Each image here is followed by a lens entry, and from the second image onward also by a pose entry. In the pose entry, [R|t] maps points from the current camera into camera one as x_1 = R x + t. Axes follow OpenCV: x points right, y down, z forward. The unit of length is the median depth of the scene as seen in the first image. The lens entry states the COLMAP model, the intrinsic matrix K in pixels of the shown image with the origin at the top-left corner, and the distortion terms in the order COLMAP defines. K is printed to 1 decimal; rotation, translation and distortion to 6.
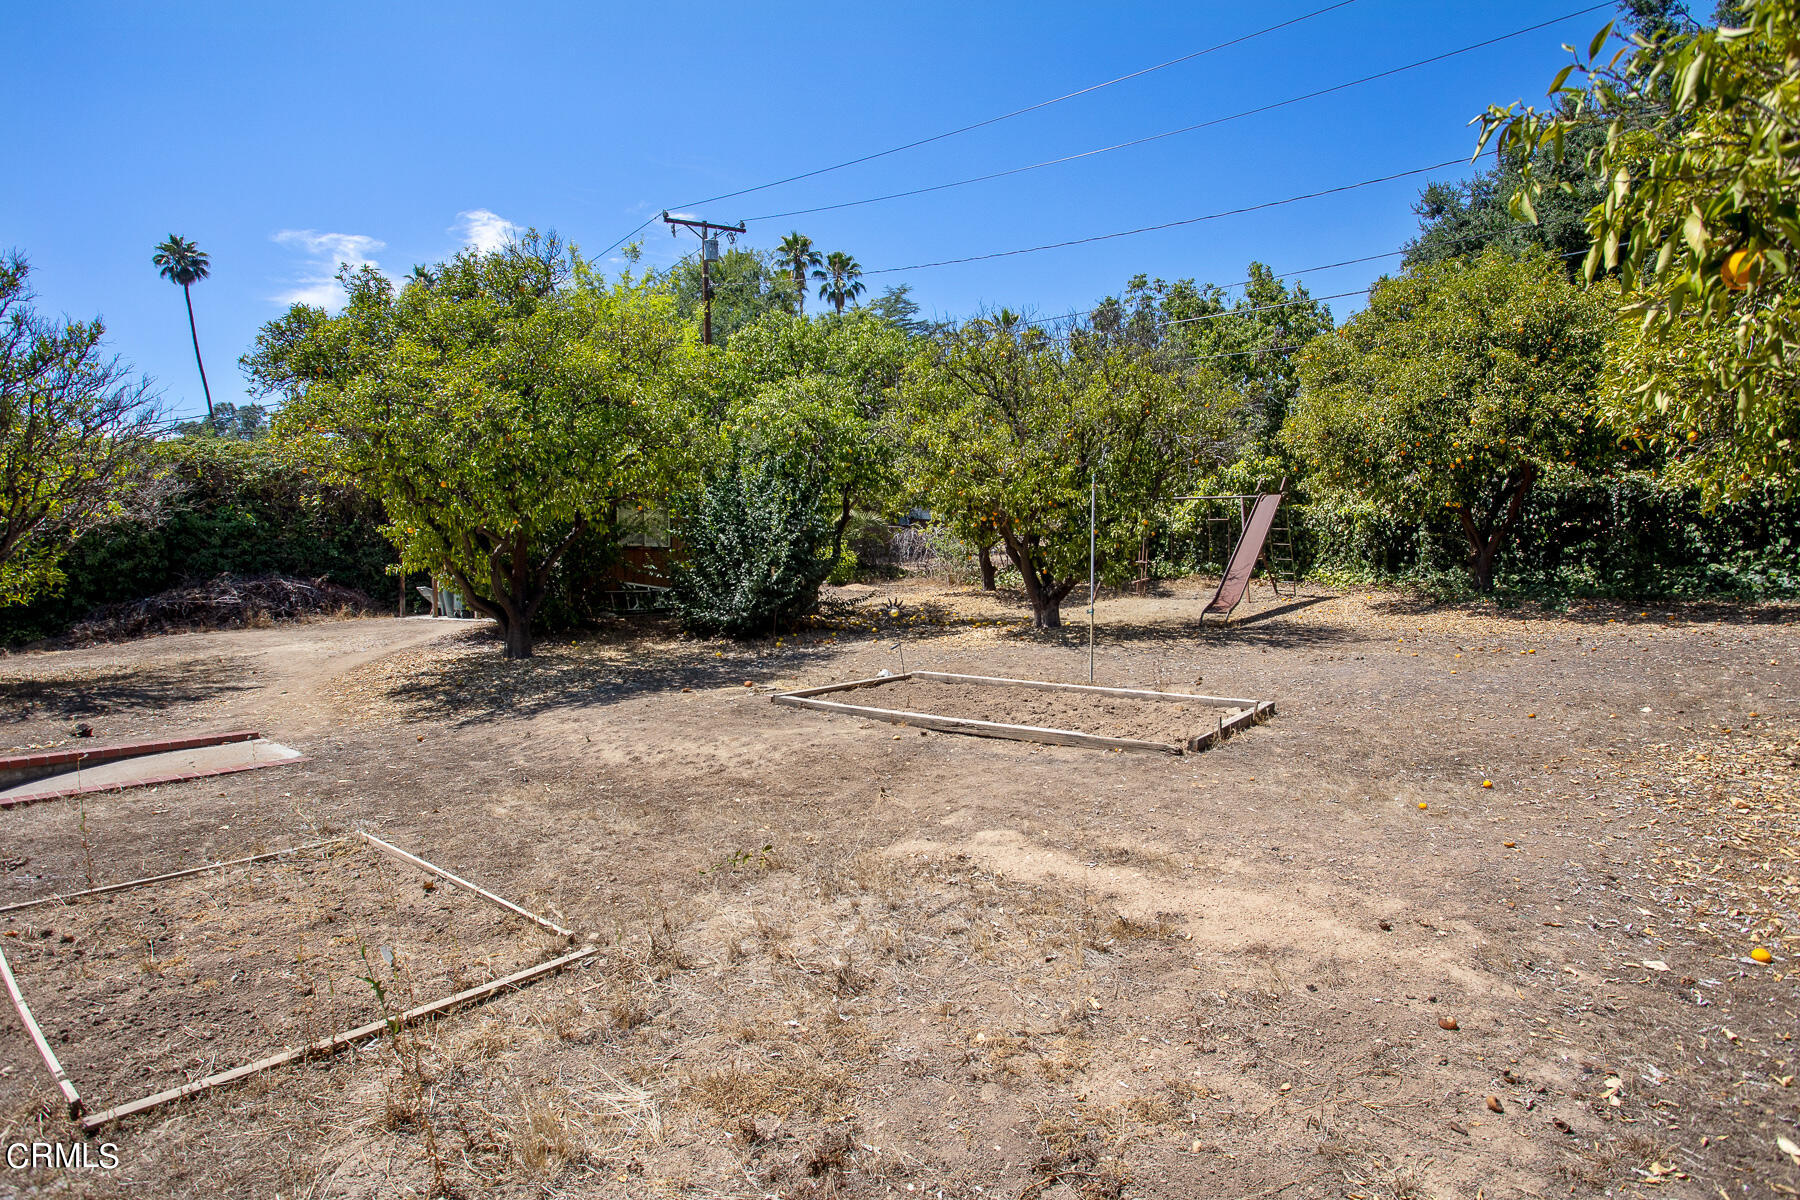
lens RADIAL K [[898.0, 0, 902.5], [0, 898.0, 597.8], [0, 0, 1]] dist [-0.059770, 0.024558]
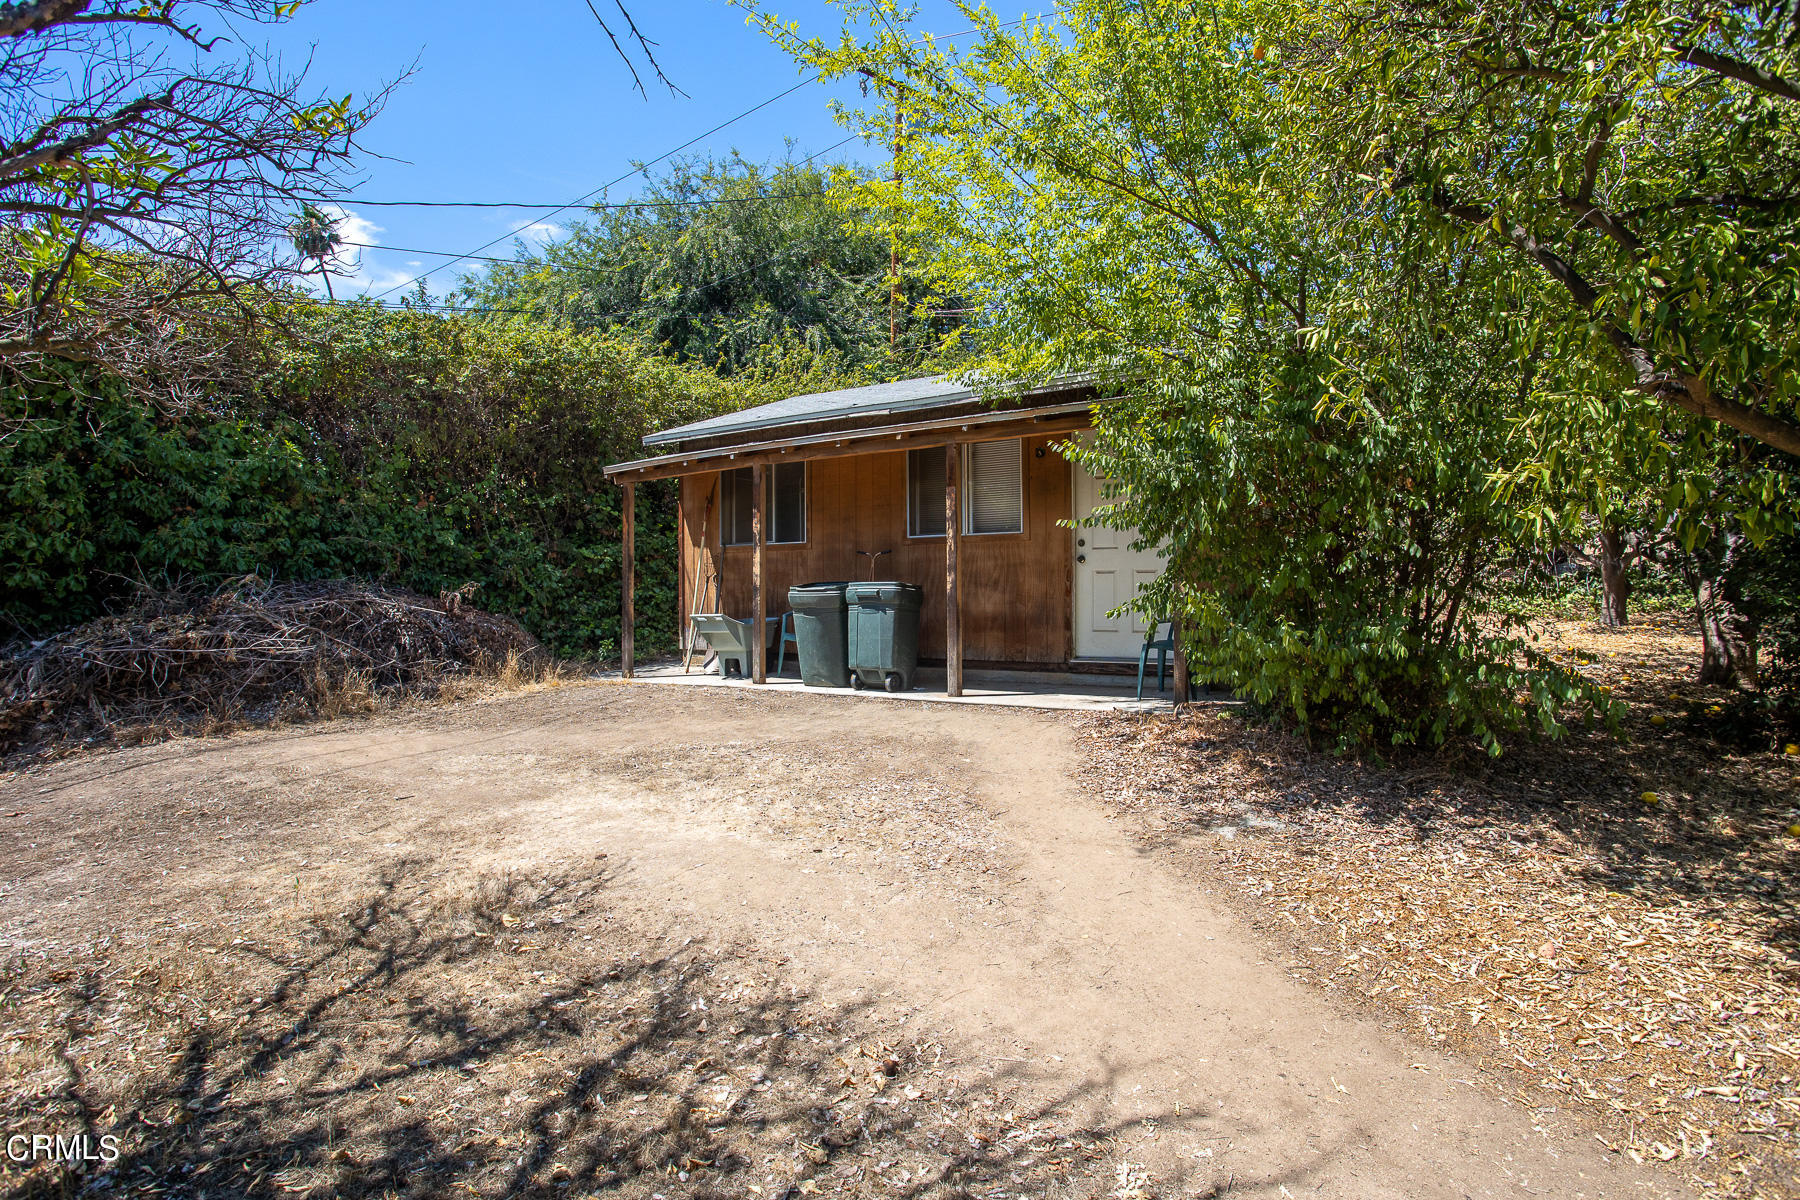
lens RADIAL K [[898.0, 0, 902.5], [0, 898.0, 597.8], [0, 0, 1]] dist [-0.059770, 0.024558]
pose [[0.990660, 0.006840, 0.136182, -0.521647], [-0.004263, 0.999806, -0.019212, -0.012011], [-0.136287, 0.018452, 0.990498, 0.548734]]
